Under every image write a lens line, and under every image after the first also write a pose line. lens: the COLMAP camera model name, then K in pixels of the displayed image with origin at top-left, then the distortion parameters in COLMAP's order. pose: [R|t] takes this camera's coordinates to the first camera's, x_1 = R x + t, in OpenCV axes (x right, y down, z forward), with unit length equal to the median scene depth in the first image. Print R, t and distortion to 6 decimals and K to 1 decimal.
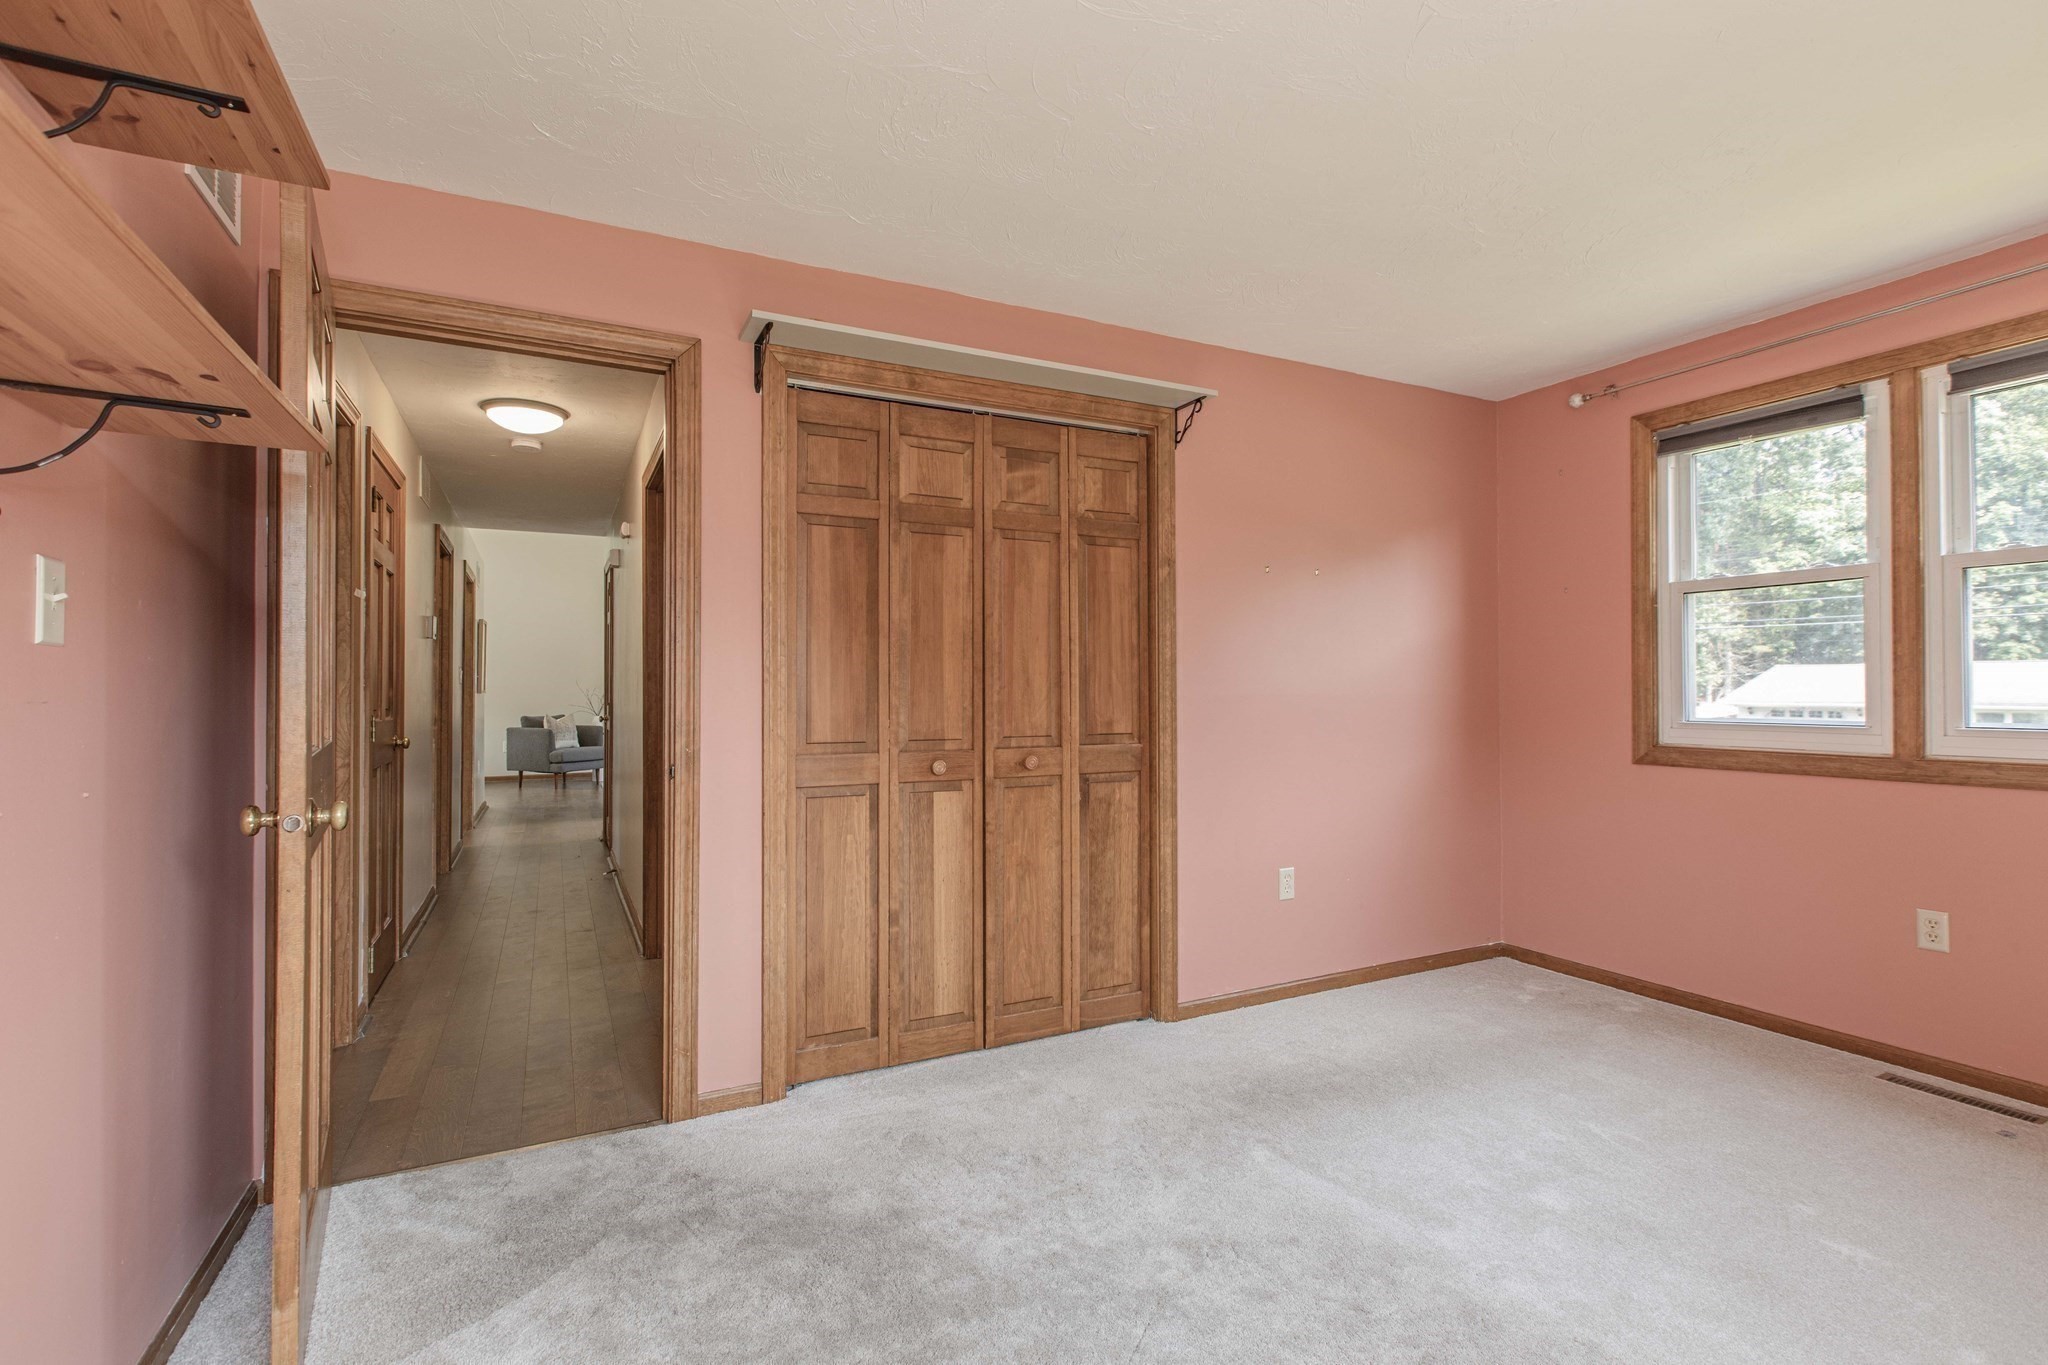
lens RADIAL K [[954.8, 0, 1032.8], [0, 954.8, 676.7], [0, 0, 1]] dist [0.001550, 0.001249]
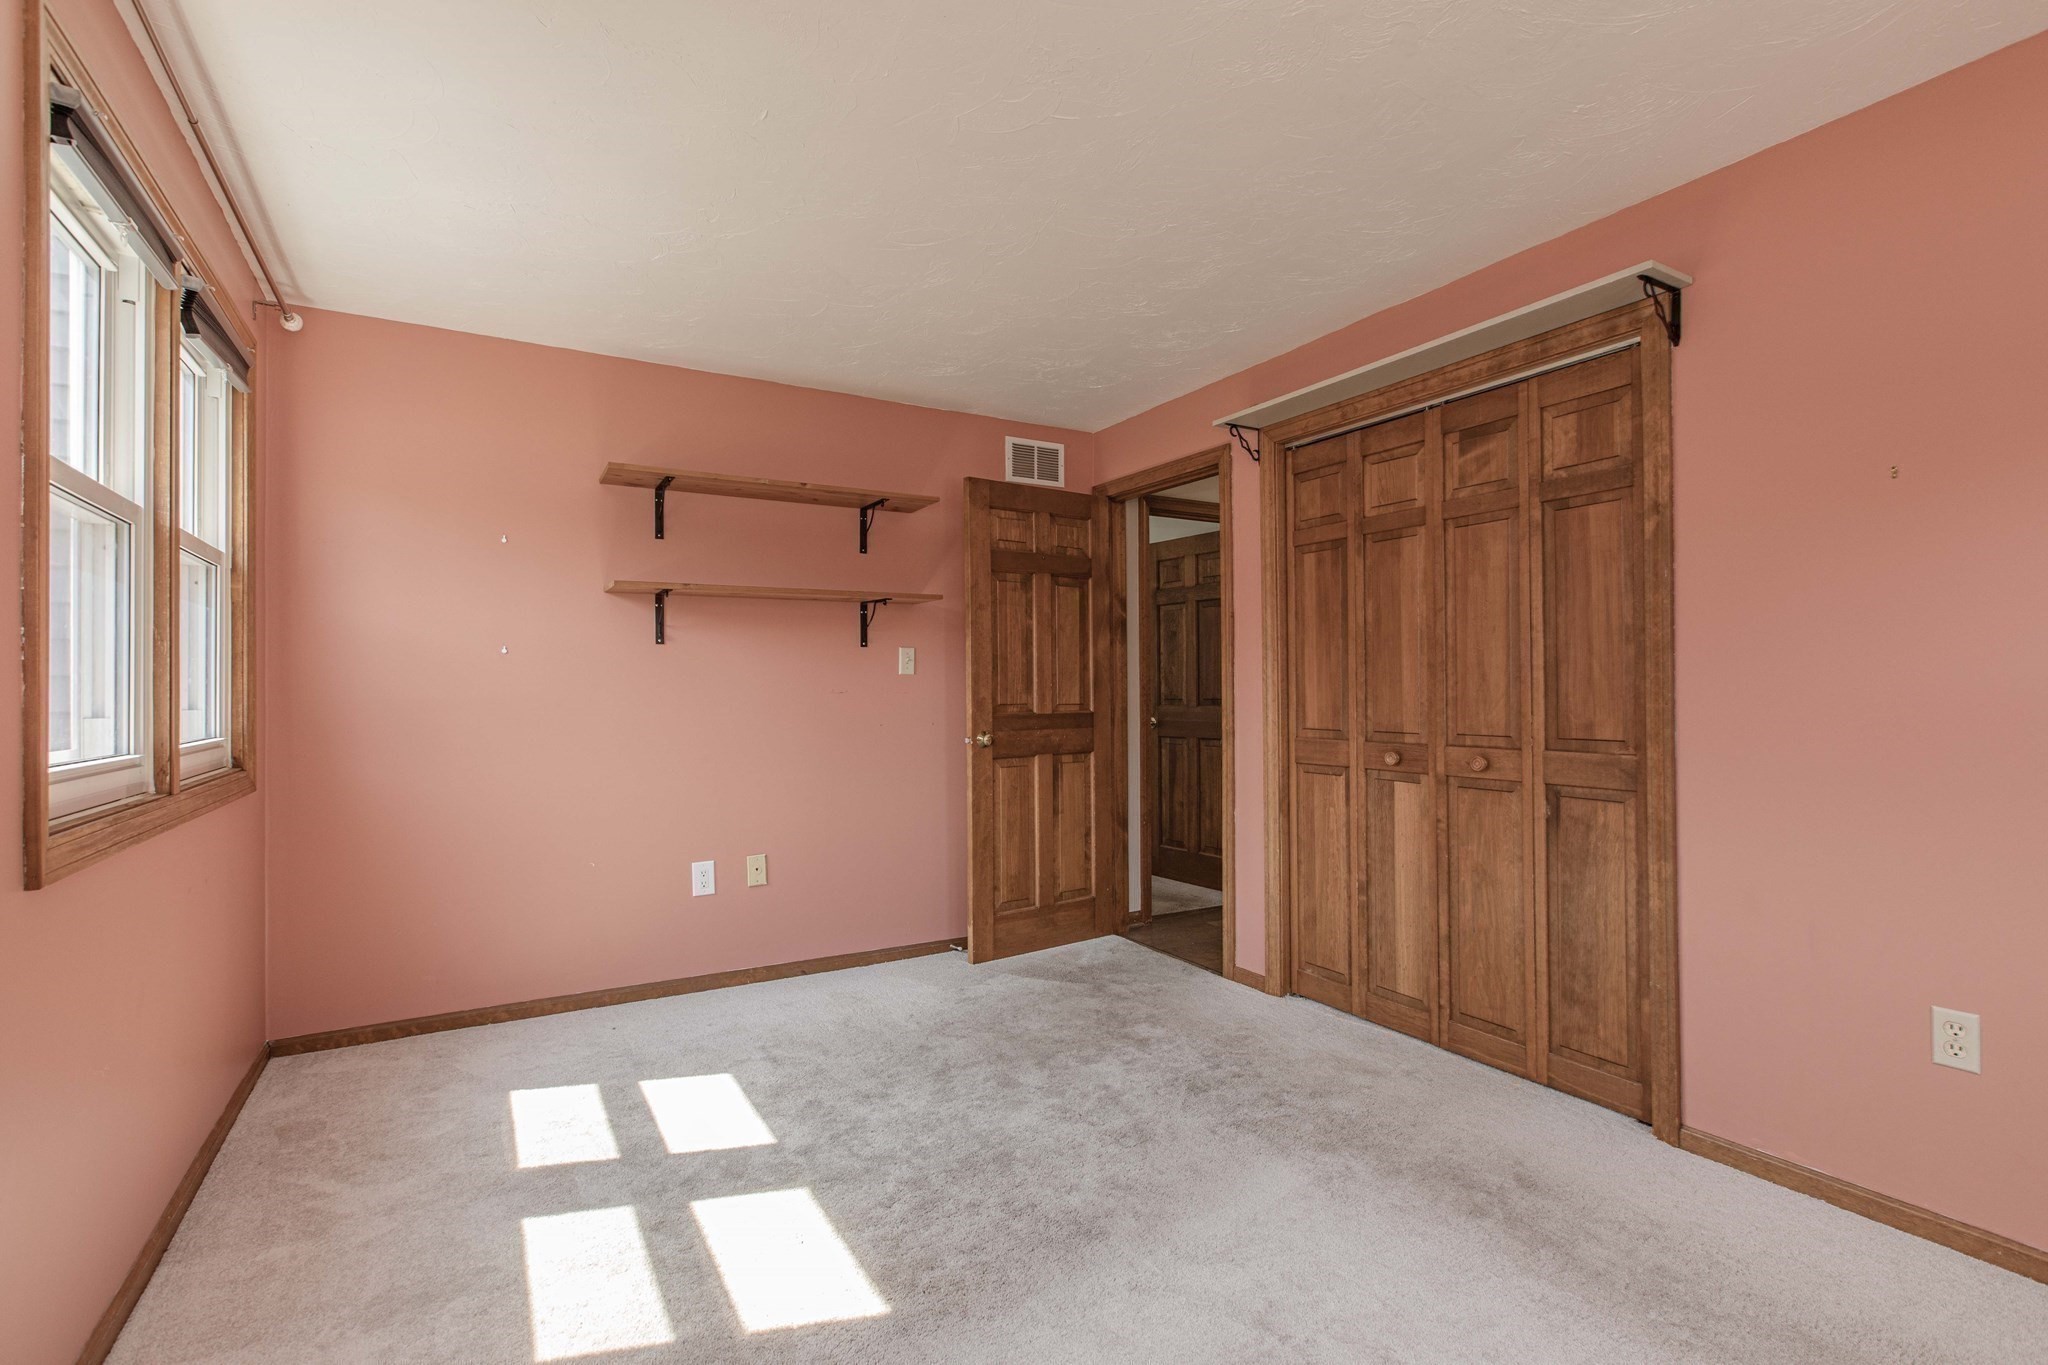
lens RADIAL K [[935.6, 0, 1016.3], [0, 935.6, 680.5], [0, 0, 1]] dist [0.000198, 0.000187]
pose [[0.052391, -0.008230, -0.998593, 0.881794], [0.017202, 0.999825, -0.007338, 0.008266], [0.998478, -0.016793, 0.052523, 0.504447]]
